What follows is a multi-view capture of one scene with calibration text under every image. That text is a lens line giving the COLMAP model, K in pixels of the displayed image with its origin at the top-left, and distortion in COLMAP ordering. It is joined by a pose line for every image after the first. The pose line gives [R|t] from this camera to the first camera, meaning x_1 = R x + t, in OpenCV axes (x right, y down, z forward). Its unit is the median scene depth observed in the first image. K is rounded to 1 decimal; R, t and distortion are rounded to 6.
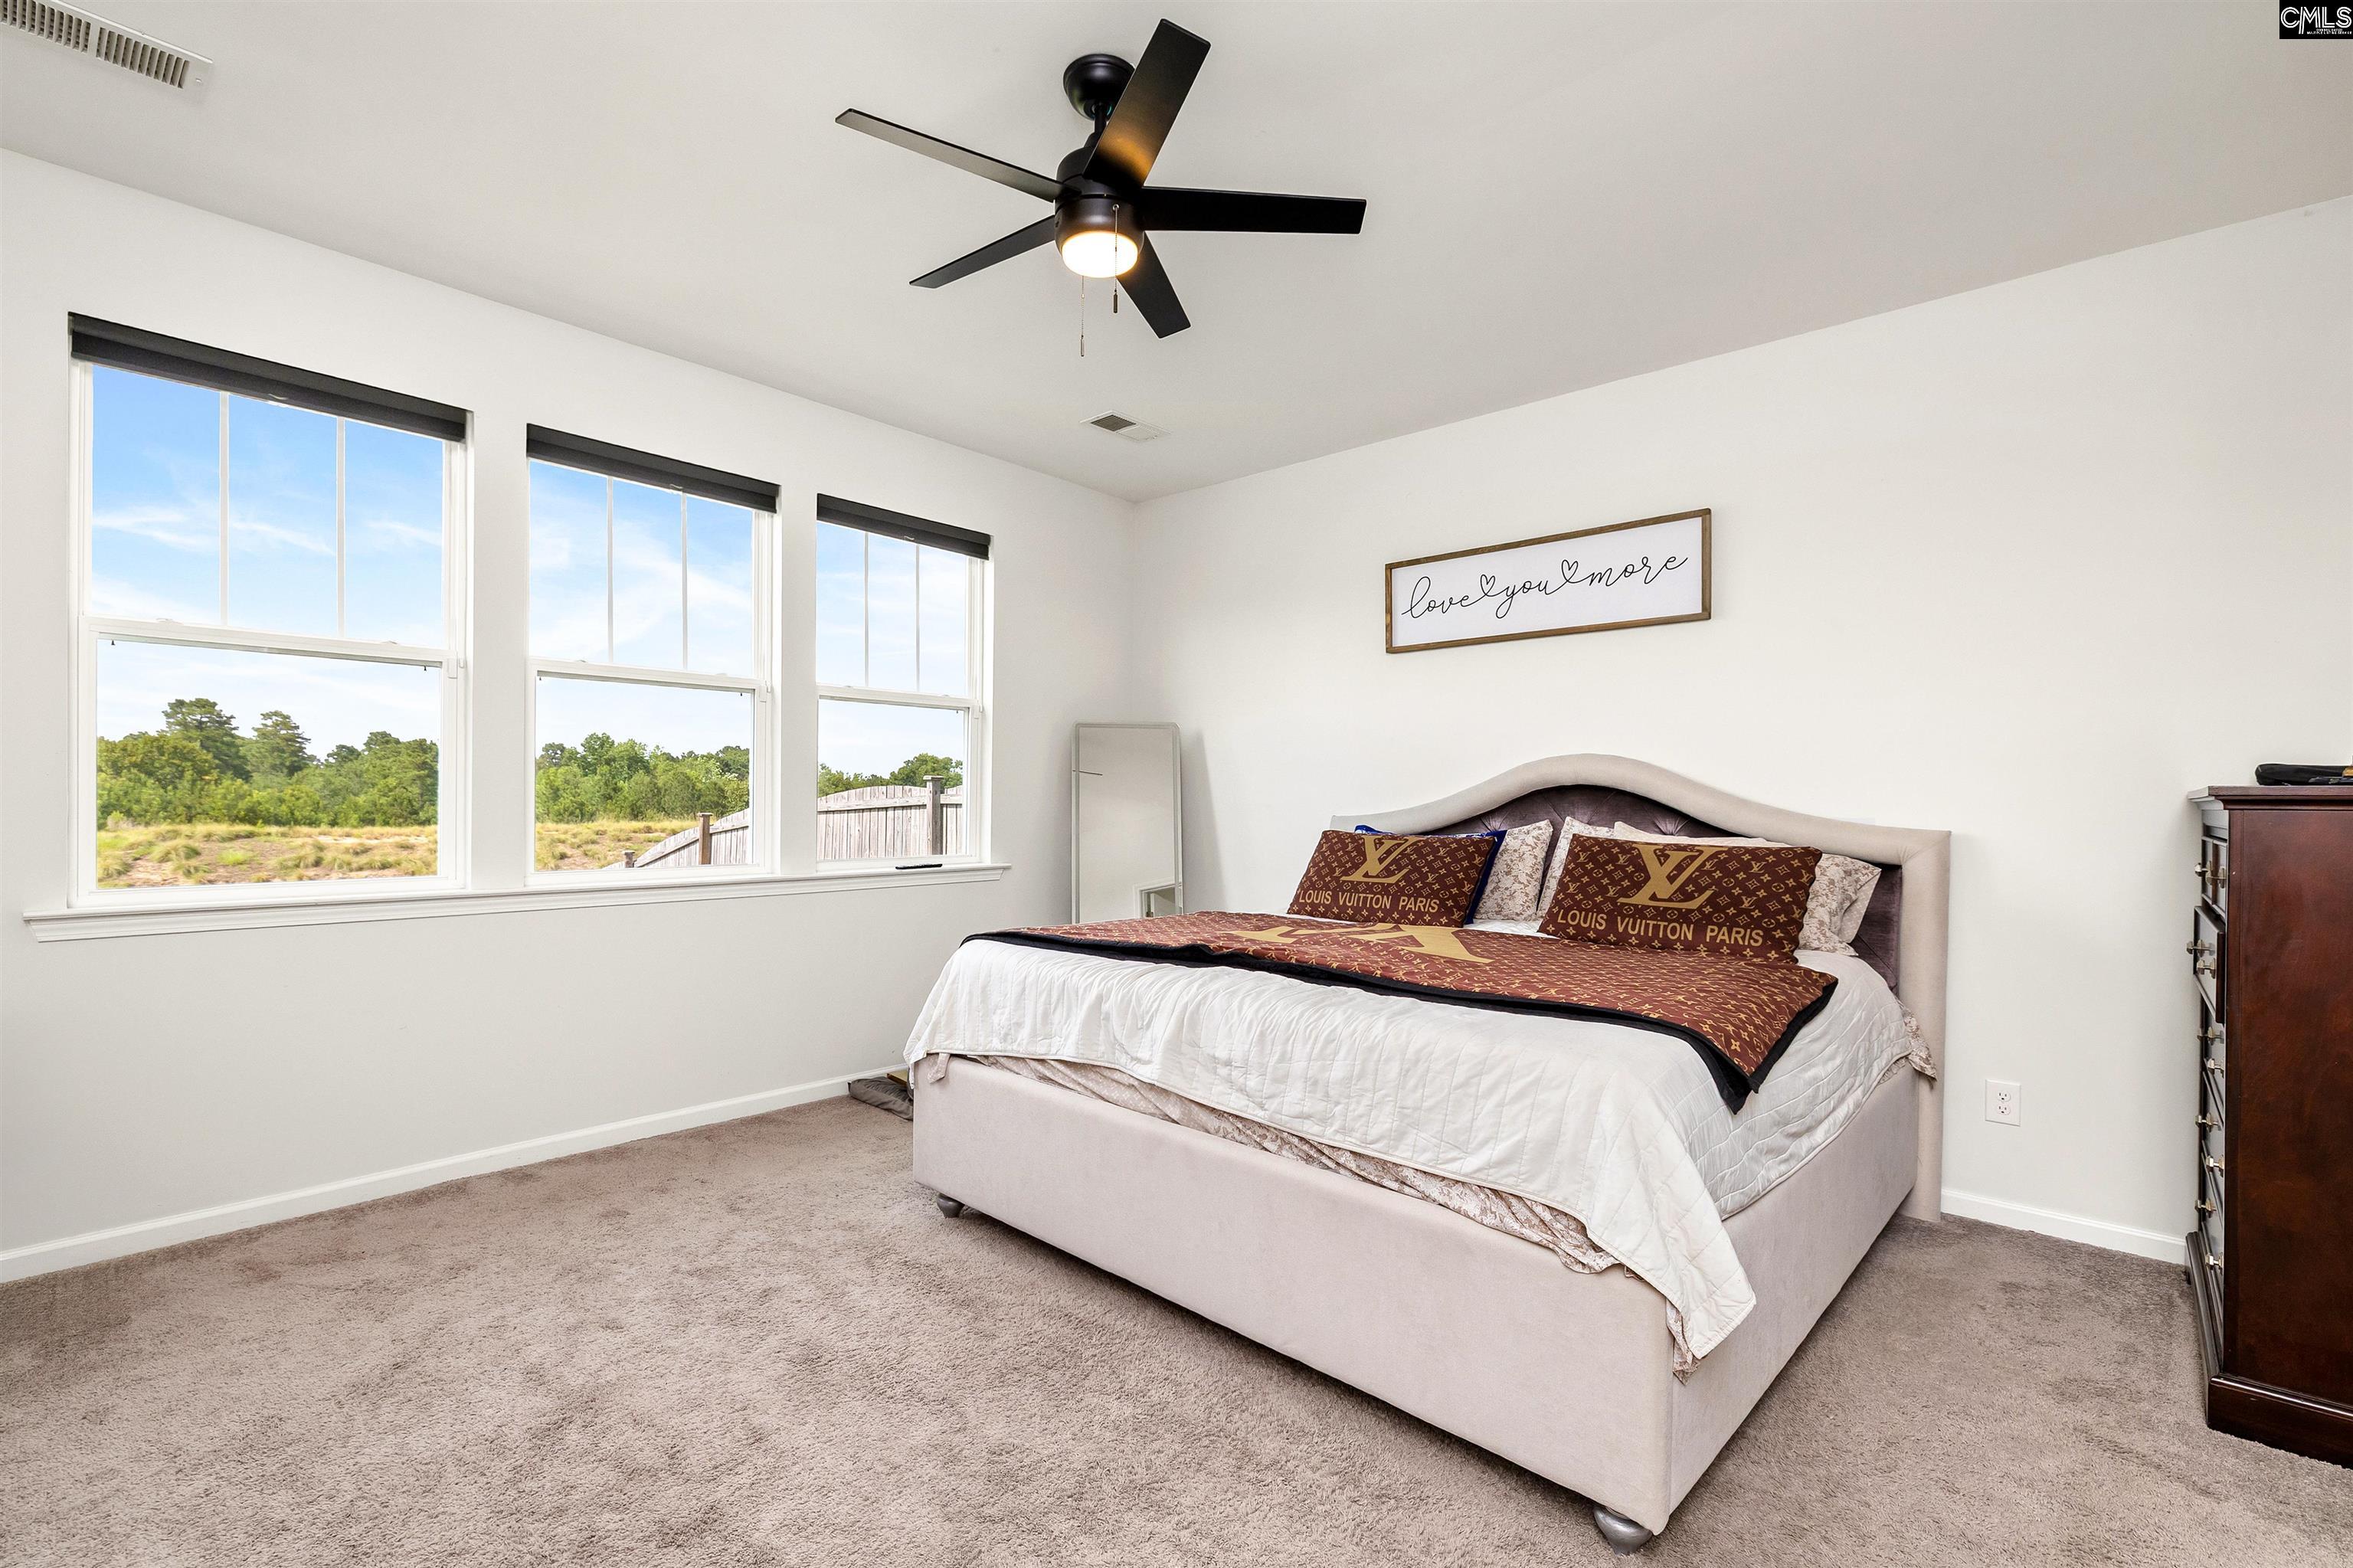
lens RADIAL K [[1004.4, 0, 1156.6], [0, 1004.4, 798.0], [0, 0, 1]] dist [0.000996, 0.000390]
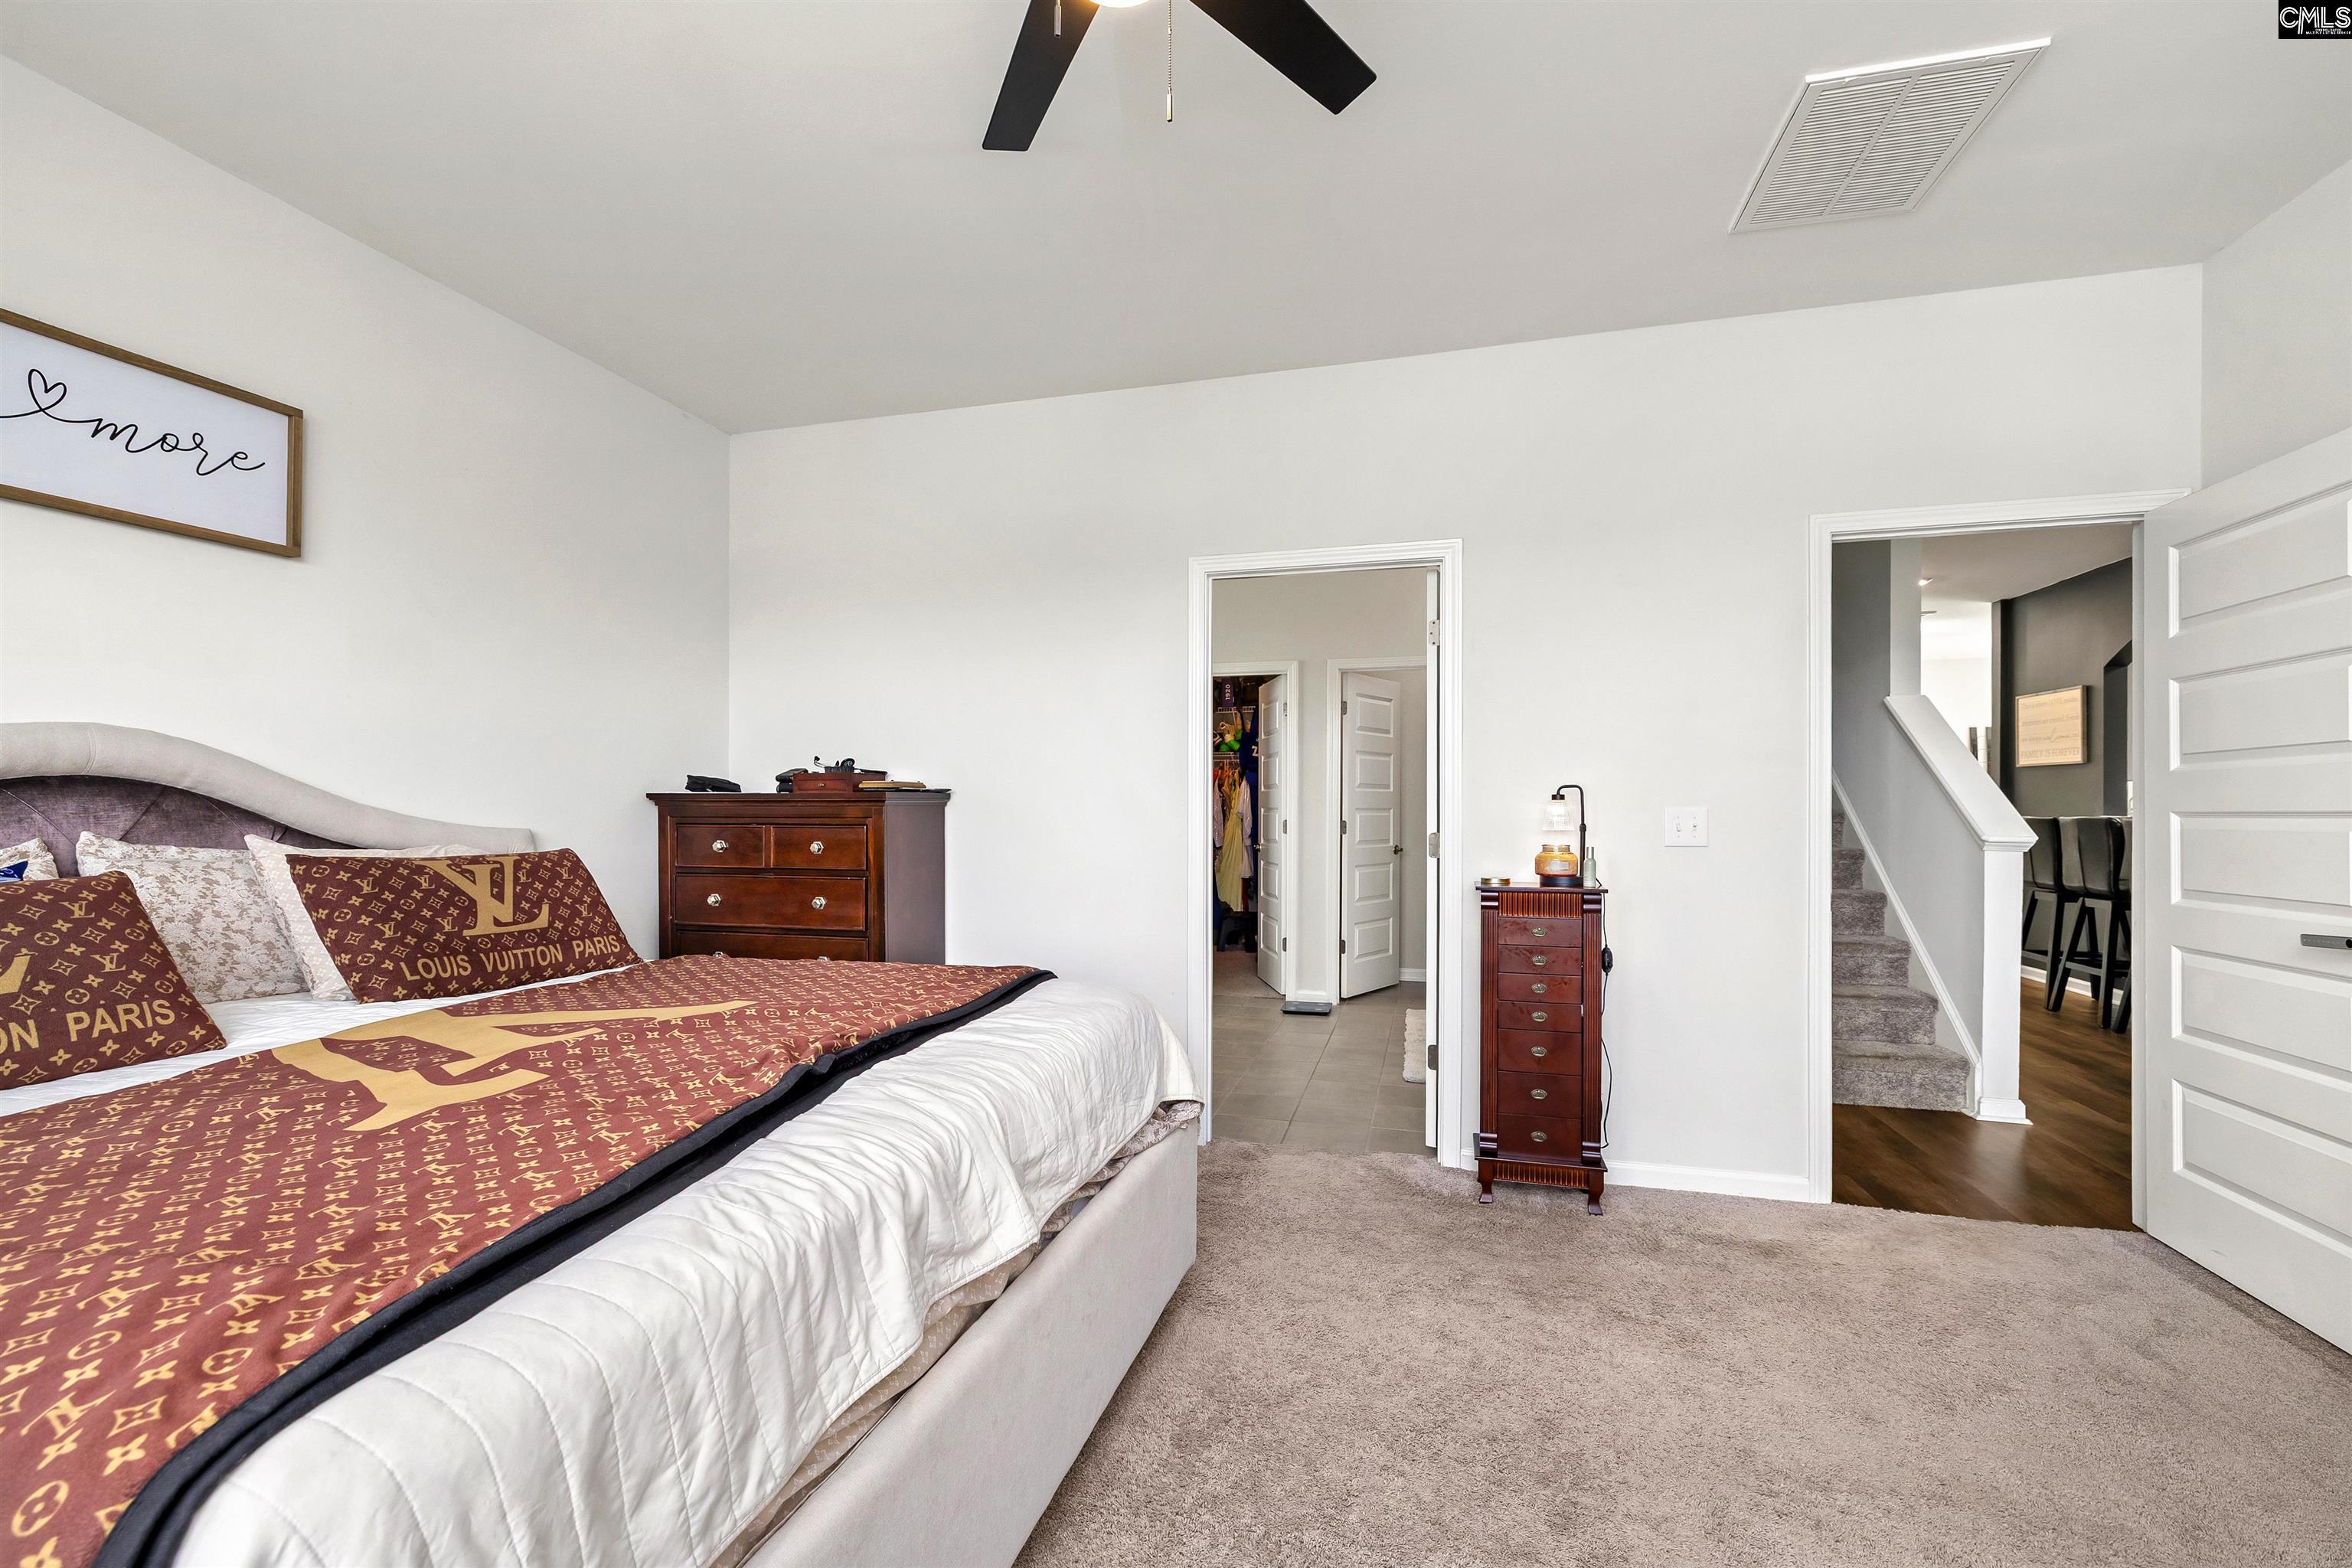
lens RADIAL K [[1004.0, 0, 1167.6], [0, 1004.0, 786.0], [0, 0, 1]] dist [0.000996, 0.000390]
pose [[-0.456338, 0.005831, 0.889787, -0.478808], [-0.007864, 0.999913, -0.010586, -0.007082], [-0.889772, -0.011828, -0.456253, 0.895984]]
